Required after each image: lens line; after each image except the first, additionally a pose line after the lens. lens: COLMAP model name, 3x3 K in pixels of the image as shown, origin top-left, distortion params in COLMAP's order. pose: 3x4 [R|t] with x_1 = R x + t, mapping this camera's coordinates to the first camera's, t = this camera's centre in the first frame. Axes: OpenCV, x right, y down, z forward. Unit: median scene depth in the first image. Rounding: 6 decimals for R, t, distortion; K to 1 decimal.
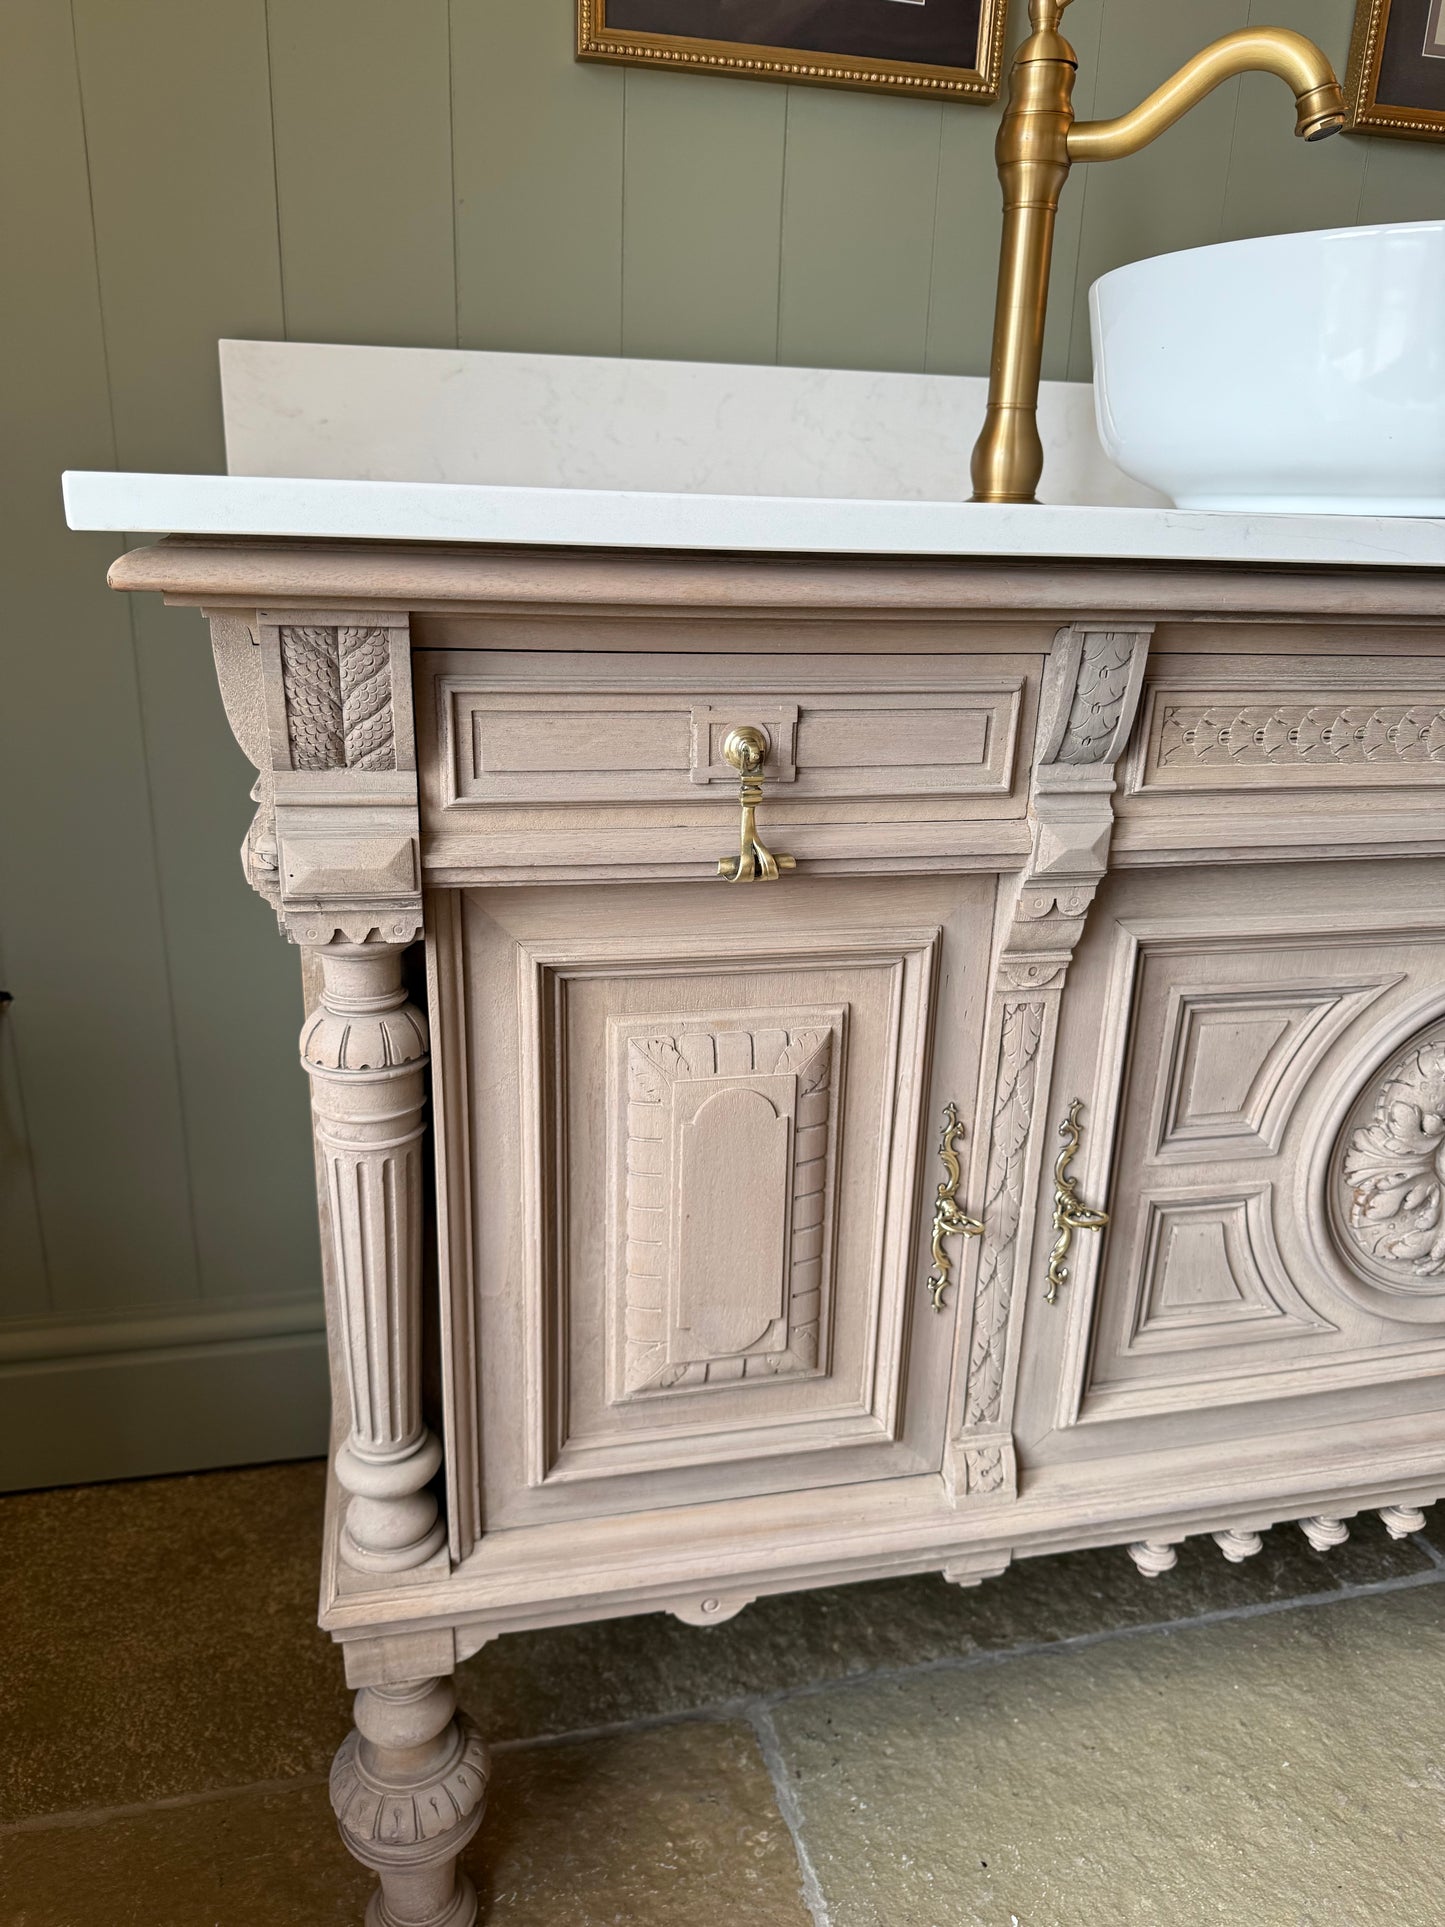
lens RADIAL K [[1373.1, 0, 725.2], [0, 1373.1, 967.9], [0, 0, 1]] dist [0.036643, -0.053243]
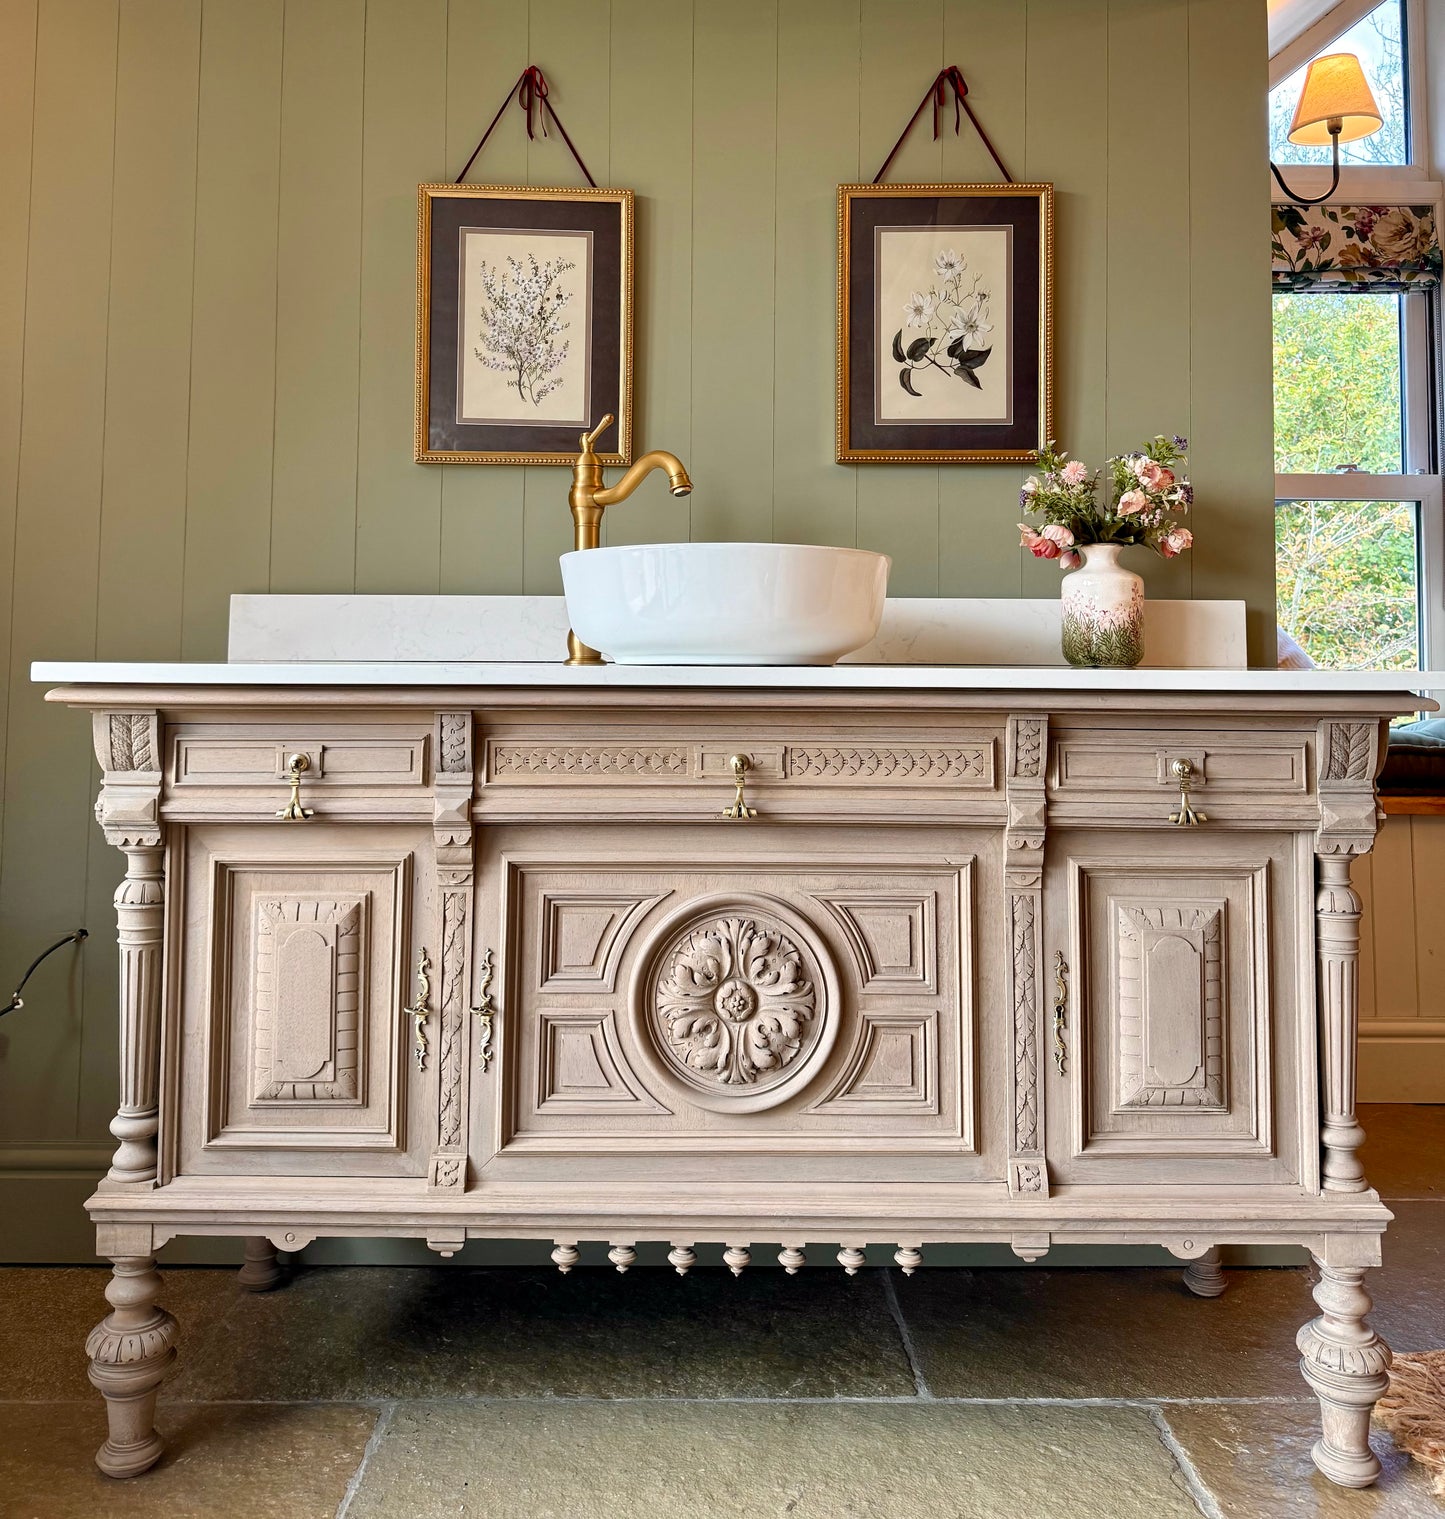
lens RADIAL K [[1359.5, 0, 722.4], [0, 1359.5, 570.0], [0, 0, 1]] dist [0.042343, -0.050518]
pose [[0.973764, -0.039767, -0.224057, 0.973129], [-0.049807, 0.923492, -0.380372, 0.300365], [0.222041, 0.381552, 0.897282, -0.828650]]
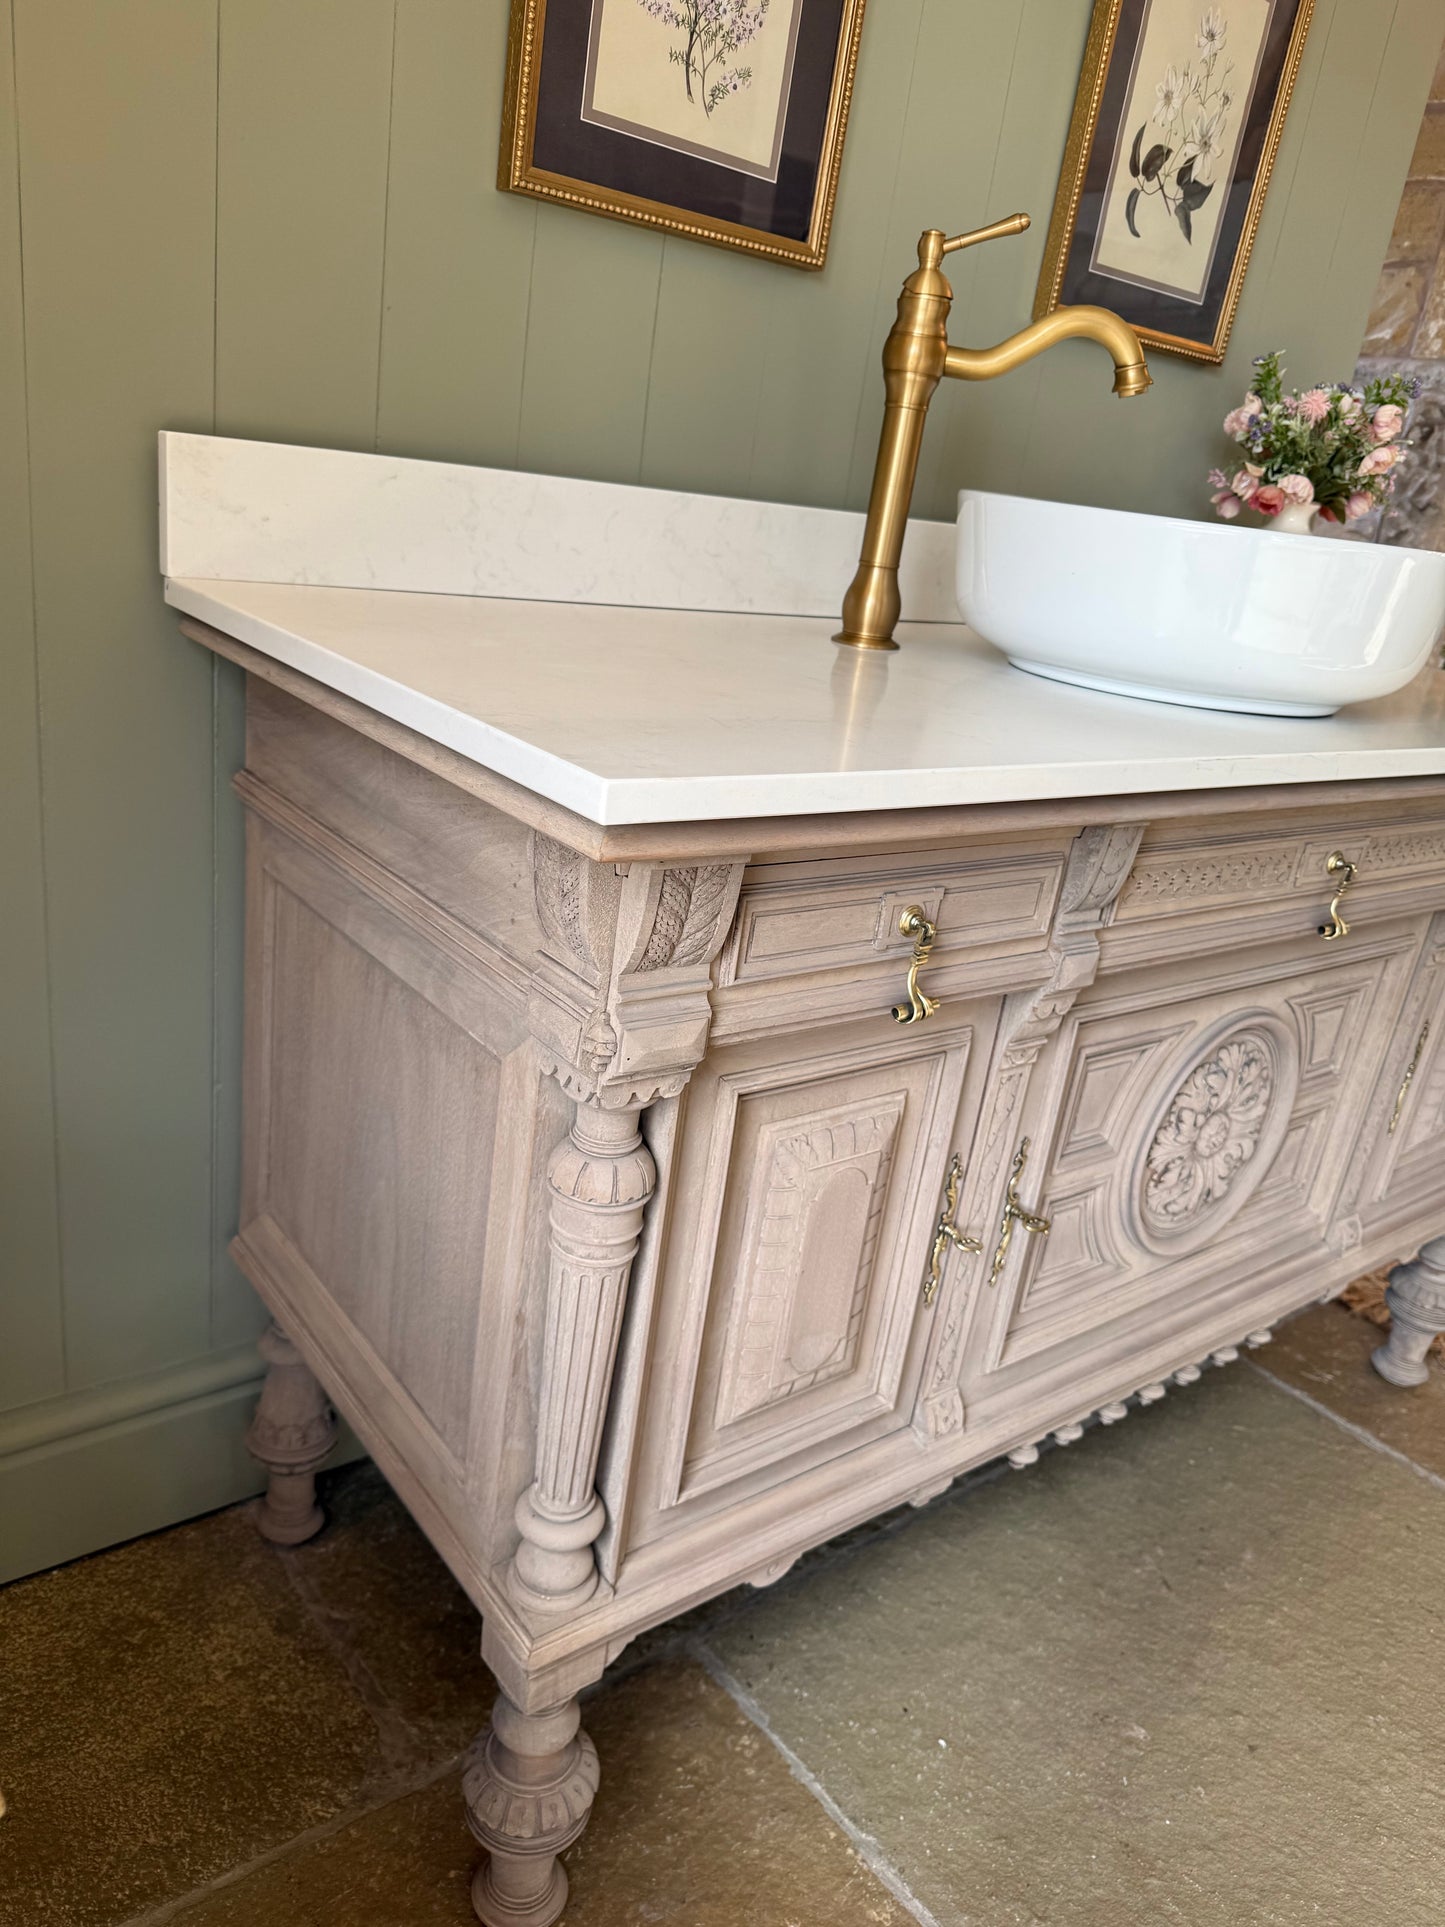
lens RADIAL K [[1373.1, 0, 723.2], [0, 1373.1, 972.3], [0, 0, 1]] dist [0.036643, -0.053243]
pose [[0.904538, -0.062841, 0.421736, -0.532320], [0.033671, 0.996518, 0.076270, -0.166708], [-0.425061, -0.054789, 0.903505, -0.072927]]
